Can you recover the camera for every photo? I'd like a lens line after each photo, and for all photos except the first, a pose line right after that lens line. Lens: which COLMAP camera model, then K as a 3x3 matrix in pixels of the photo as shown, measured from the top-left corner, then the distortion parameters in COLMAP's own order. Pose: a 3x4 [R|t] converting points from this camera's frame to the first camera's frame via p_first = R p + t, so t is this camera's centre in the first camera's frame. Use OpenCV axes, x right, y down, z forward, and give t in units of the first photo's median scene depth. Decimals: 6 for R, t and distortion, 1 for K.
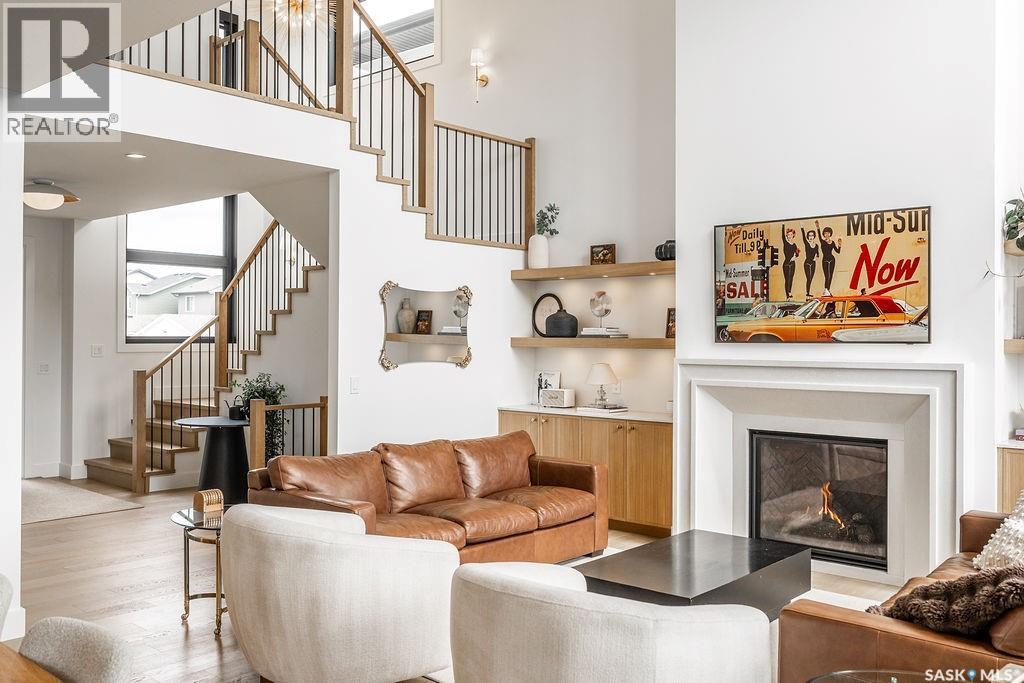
lens RADIAL K [[897.7, 0, 531.3], [0, 897.7, 338.4], [0, 0, 1]] dist [0.003015, -0.000174]
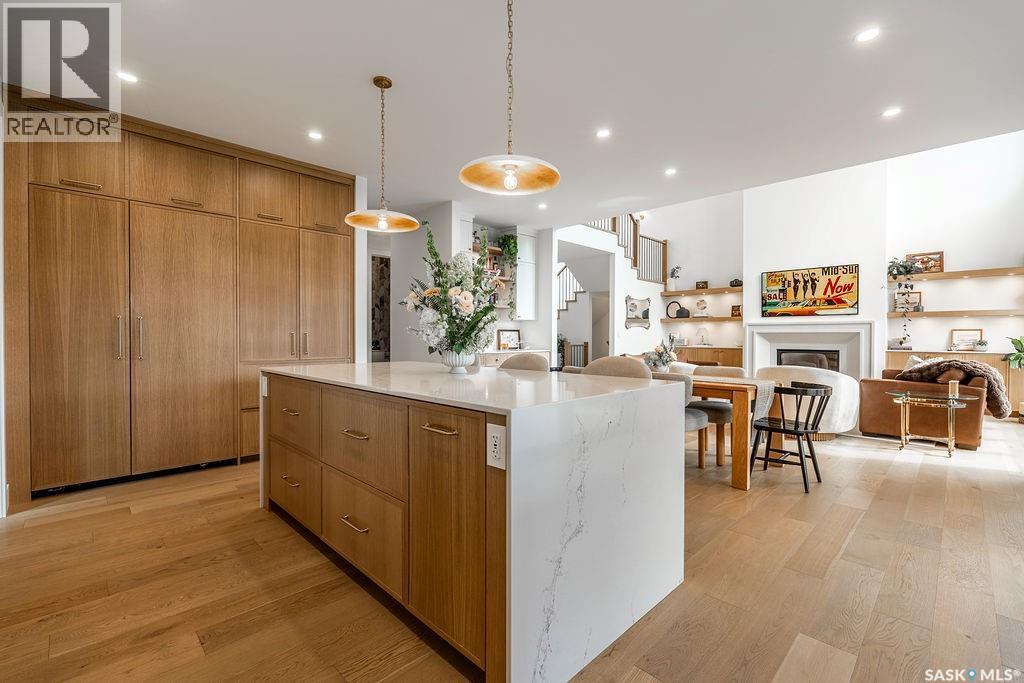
lens RADIAL K [[449.1, 0, 512.0], [0, 449.1, 341.5], [0, 0, 1]] dist [-0.004572, -0.000529]
pose [[0.997301, 0.000612, -0.073416, -0.453575], [0.000215, 0.999937, 0.011263, 0.065159], [0.073418, -0.011249, 0.997238, -0.392765]]
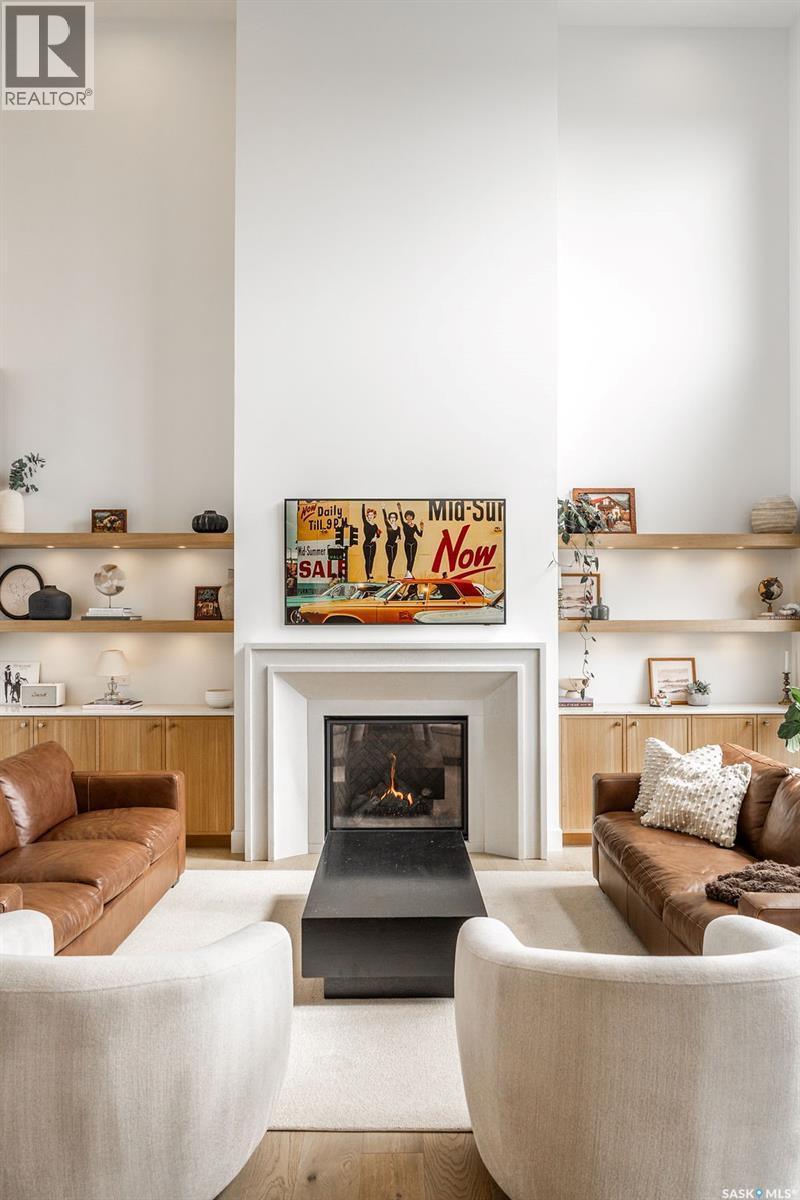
lens RADIAL K [[831.7, 0, 400.0], [0, 831.7, 600.0], [0, 0, 1]] dist [-0.006763, 0.000374]
pose [[0.748970, 0.009009, 0.662543, -0.287756], [0.002946, 0.999852, -0.016925, -0.006468], [-0.662598, 0.014628, 0.748832, 0.292493]]
